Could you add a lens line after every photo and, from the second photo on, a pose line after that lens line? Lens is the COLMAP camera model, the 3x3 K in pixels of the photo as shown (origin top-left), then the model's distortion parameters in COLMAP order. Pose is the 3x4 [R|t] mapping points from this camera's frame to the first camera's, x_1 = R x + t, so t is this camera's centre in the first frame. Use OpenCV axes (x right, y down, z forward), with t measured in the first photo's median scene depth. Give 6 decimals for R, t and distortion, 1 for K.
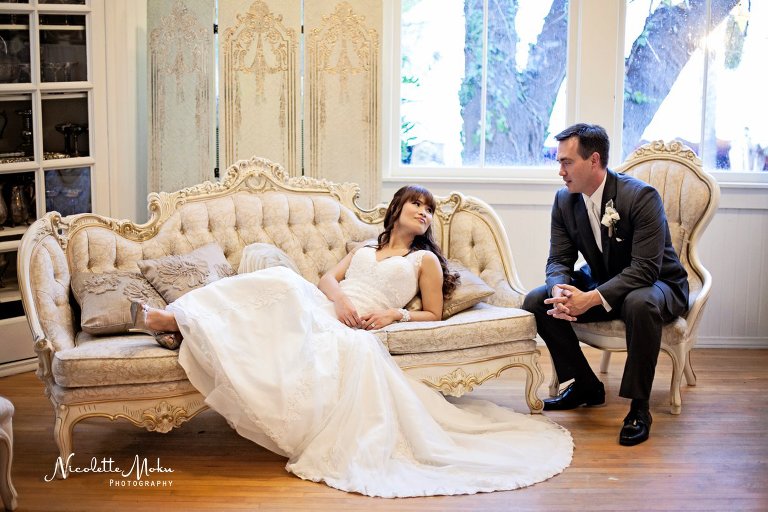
lens RADIAL K [[1151.9, 0, 384.0], [0, 1151.9, 256.0], [0, 0, 1]] dist [-0.024391, 0.068801]
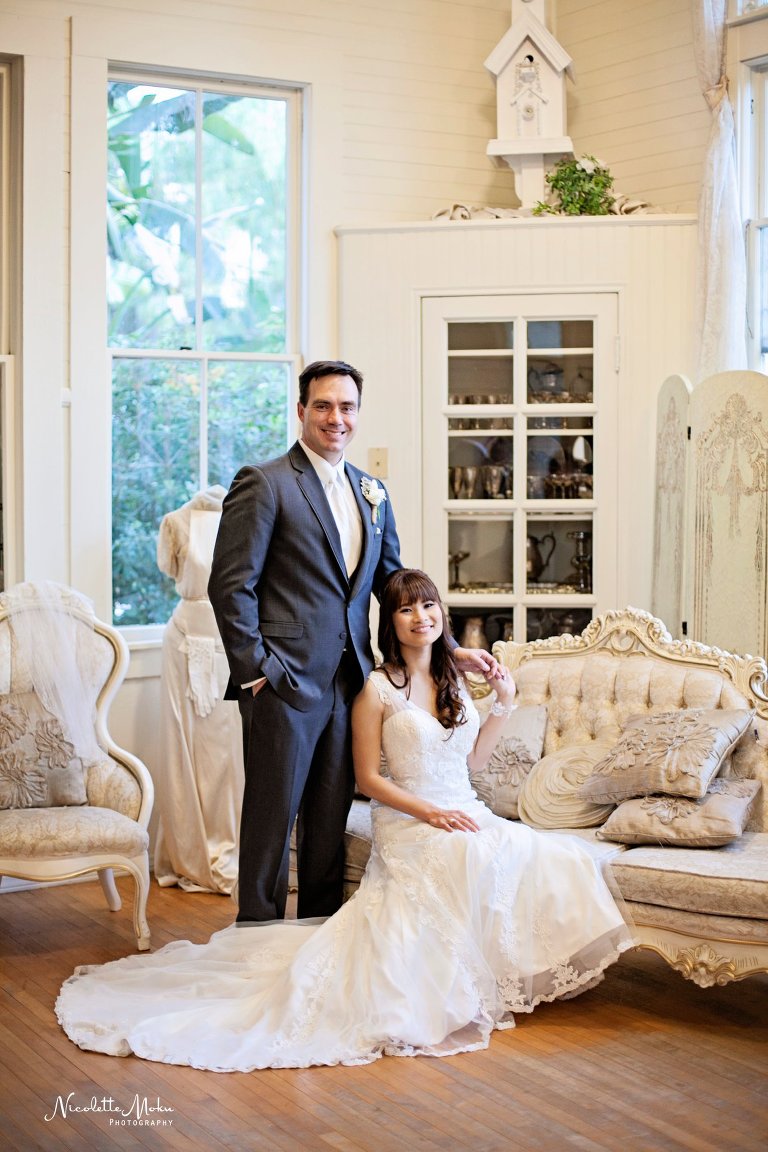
lens RADIAL K [[1727.8, 0, 384.0], [0, 1727.8, 576.0], [0, 0, 1]] dist [-0.024391, 0.068801]
pose [[0.589074, 0.059312, -0.805900, 0.631617], [-0.137542, 0.990109, -0.027668, -0.049699], [0.796288, 0.127143, 0.591405, 0.203291]]
